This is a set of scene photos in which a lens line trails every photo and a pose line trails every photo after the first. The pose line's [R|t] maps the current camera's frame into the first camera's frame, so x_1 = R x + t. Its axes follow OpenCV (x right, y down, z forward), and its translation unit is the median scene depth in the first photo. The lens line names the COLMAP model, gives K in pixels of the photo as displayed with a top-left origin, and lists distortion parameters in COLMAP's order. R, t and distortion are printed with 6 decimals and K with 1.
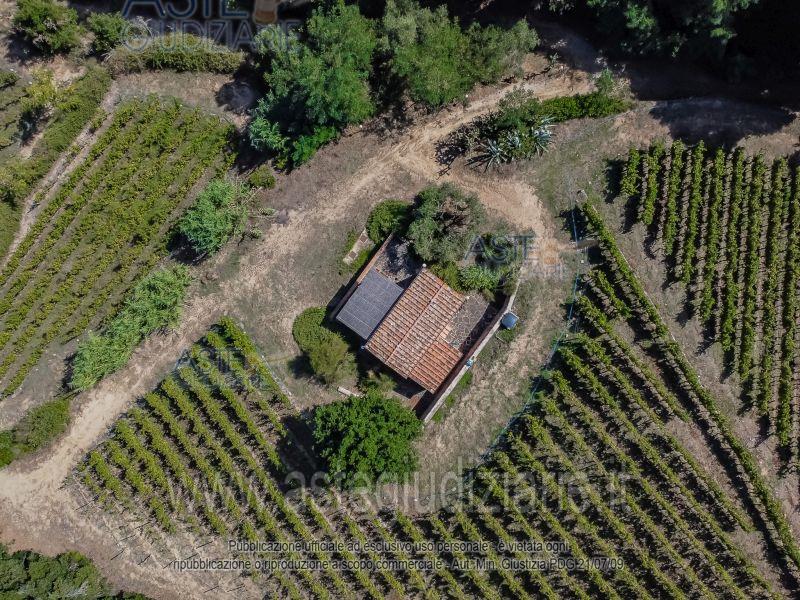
lens RADIAL K [[601.4, 0, 398.5], [0, 601.4, 292.6], [0, 0, 1]] dist [0.005293, -0.005381]
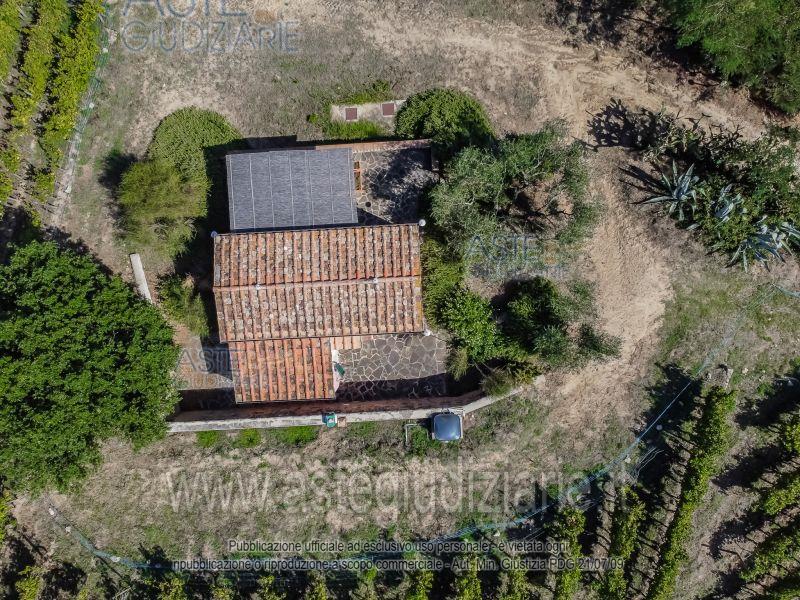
lens RADIAL K [[601.4, 0, 398.5], [0, 601.4, 292.6], [0, 0, 1]] dist [0.005293, -0.005381]
pose [[0.642122, 0.766469, 0.014279, 0.065707], [-0.766602, 0.642005, 0.012282, -0.000234], [0.000246, -0.018833, 0.999823, 0.496258]]
